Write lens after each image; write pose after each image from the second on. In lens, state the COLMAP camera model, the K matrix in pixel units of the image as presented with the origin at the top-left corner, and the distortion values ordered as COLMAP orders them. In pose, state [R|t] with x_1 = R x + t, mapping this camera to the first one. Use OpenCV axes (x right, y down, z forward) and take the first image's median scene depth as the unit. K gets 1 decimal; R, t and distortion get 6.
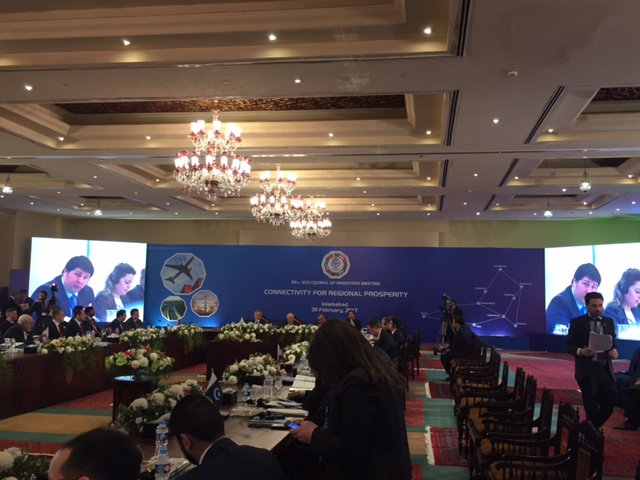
lens RADIAL K [[613.7, 0, 322.5], [0, 613.7, 240.3], [0, 0, 1]] dist [0.013077, 0.000000]
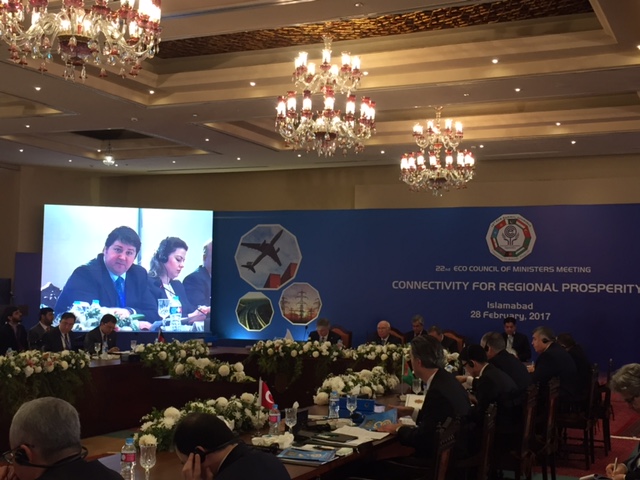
lens RADIAL K [[876.9, 0, 318.0], [0, 876.9, 243.1], [0, 0, 1]] dist [0.038910, 0.000000]
pose [[0.966028, -0.016469, -0.257912, 0.059841], [0.025011, 0.999241, 0.029873, 0.015183], [0.257224, -0.035309, 0.965706, 0.147563]]
